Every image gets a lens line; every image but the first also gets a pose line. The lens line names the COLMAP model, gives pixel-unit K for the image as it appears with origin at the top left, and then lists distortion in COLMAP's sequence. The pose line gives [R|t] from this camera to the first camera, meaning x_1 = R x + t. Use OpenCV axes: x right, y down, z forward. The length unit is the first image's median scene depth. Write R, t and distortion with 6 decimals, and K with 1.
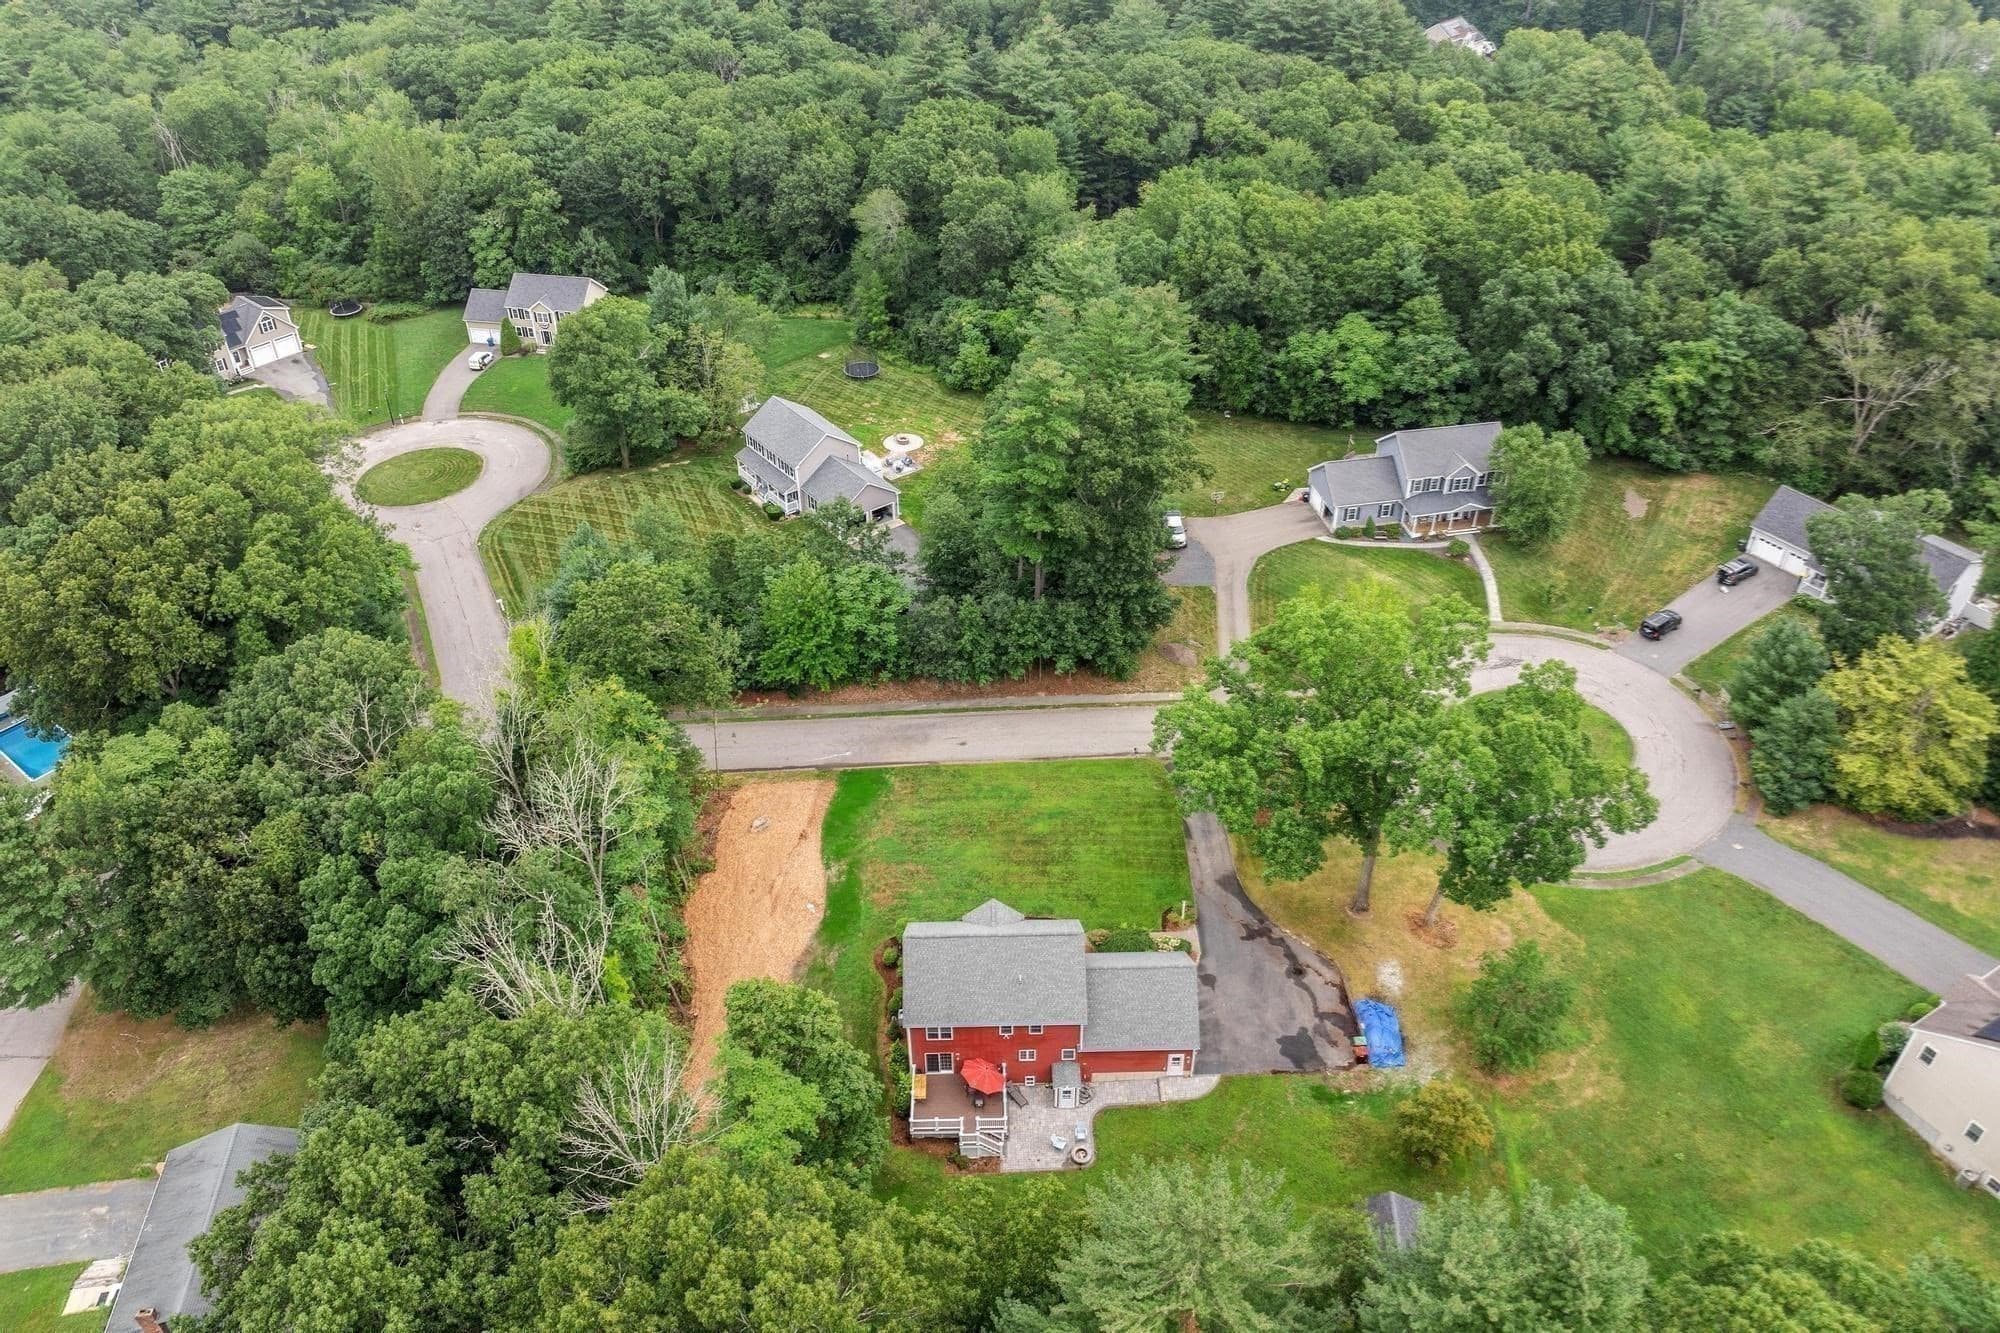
lens RADIAL K [[1344.1, 0, 1000.0], [0, 1344.1, 666.5], [0, 0, 1]] dist [-0.008636, -0.000578]
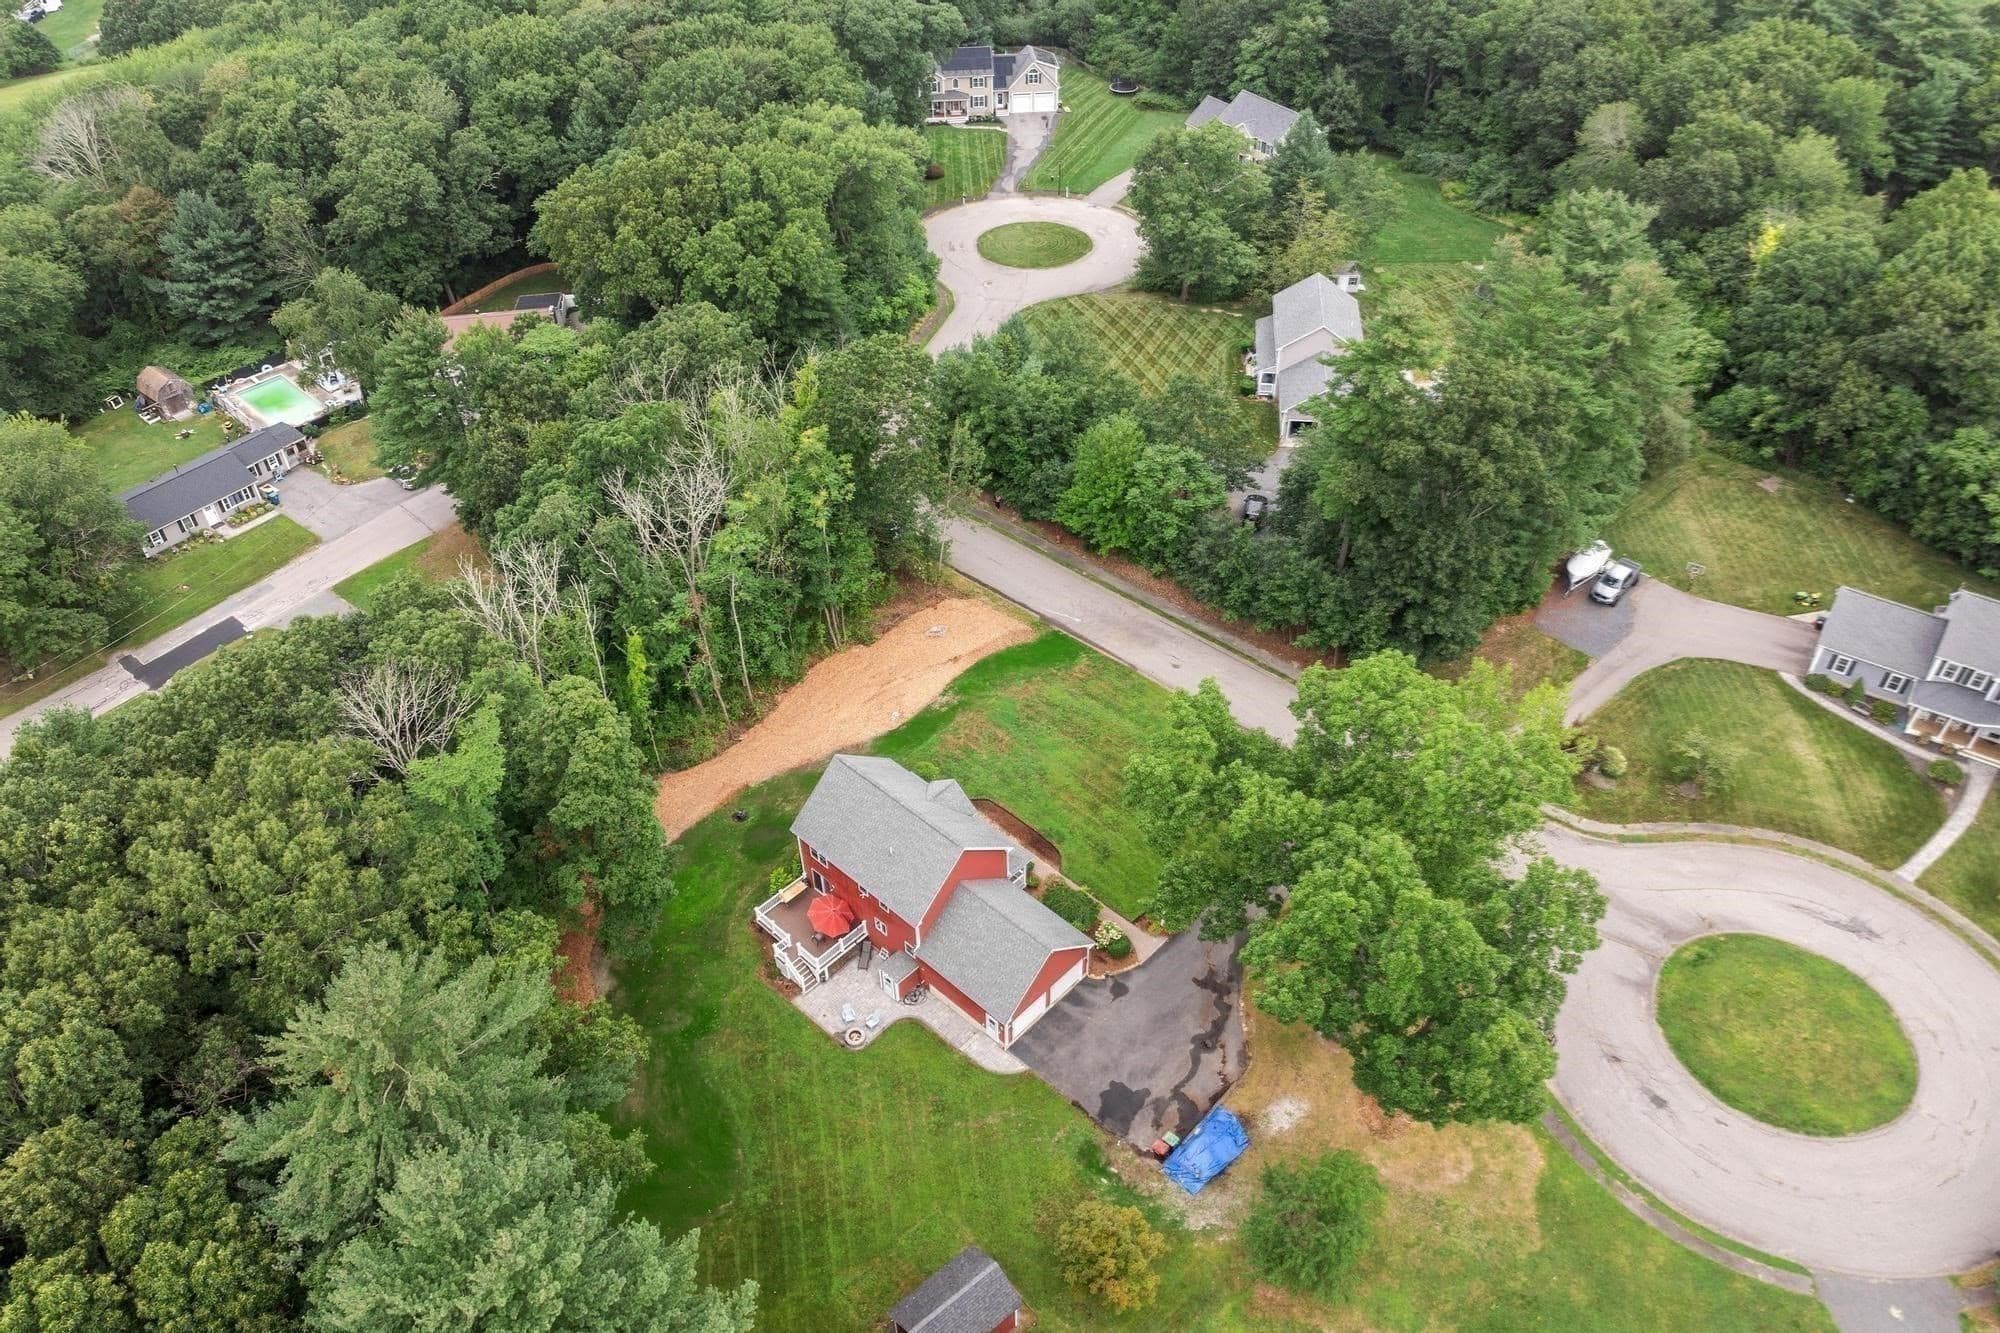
lens RADIAL K [[1344.1, 0, 1000.0], [0, 1344.1, 666.5], [0, 0, 1]] dist [-0.008636, -0.000578]
pose [[0.727948, 0.468633, -0.500475, 0.302496], [-0.420870, 0.881661, 0.213406, -0.077259], [0.541259, 0.055286, 0.839037, 0.133181]]
